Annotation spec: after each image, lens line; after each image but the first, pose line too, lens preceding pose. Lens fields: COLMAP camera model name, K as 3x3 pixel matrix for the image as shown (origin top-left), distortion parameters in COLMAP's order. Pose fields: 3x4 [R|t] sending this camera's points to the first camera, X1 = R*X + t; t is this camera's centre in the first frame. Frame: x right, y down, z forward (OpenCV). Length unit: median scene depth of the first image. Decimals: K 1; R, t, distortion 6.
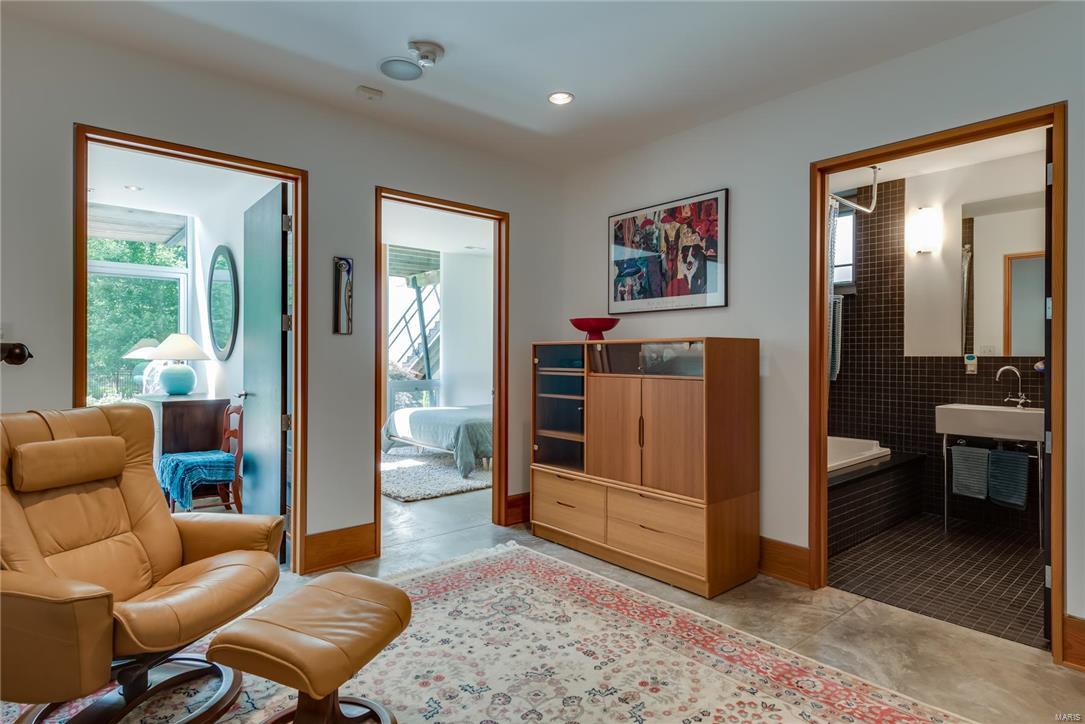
lens RADIAL K [[586.2, 0, 538.5], [0, 586.2, 355.5], [0, 0, 1]] dist [0.007371, 0.002435]
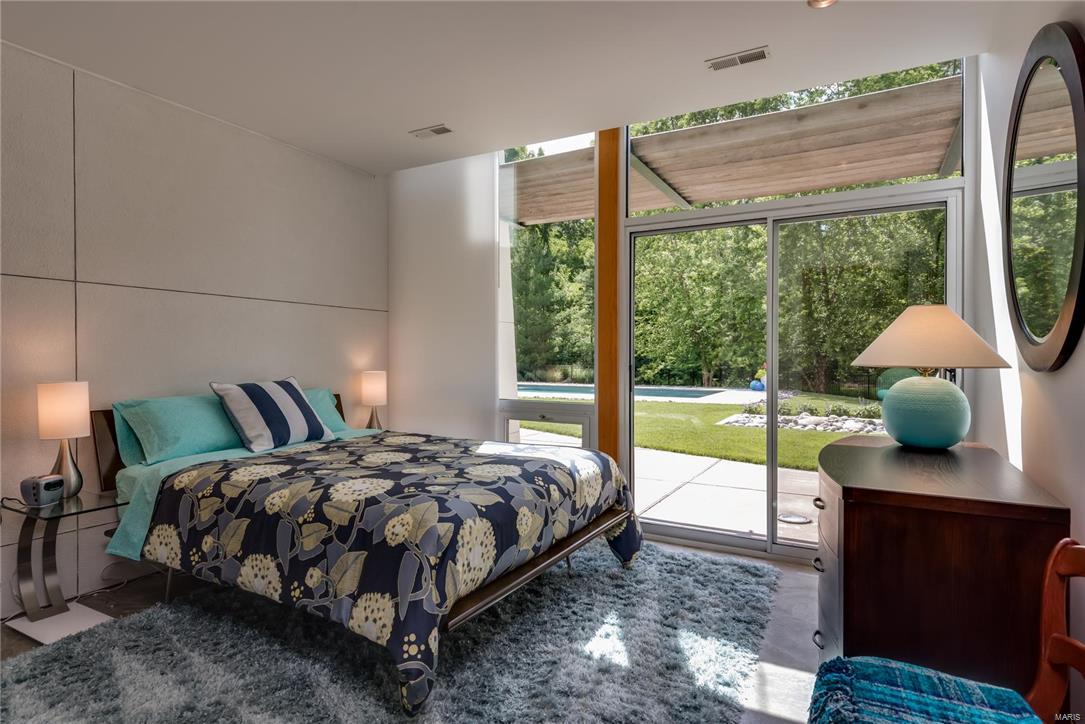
lens RADIAL K [[586.2, 0, 537.6], [0, 586.2, 366.4], [0, 0, 1]] dist [0.007371, 0.002435]
pose [[0.355546, -0.000673, -0.934658, -0.552408], [-0.004234, 0.999988, -0.002330, 0.016433], [0.934649, 0.004786, 0.355539, 1.025890]]
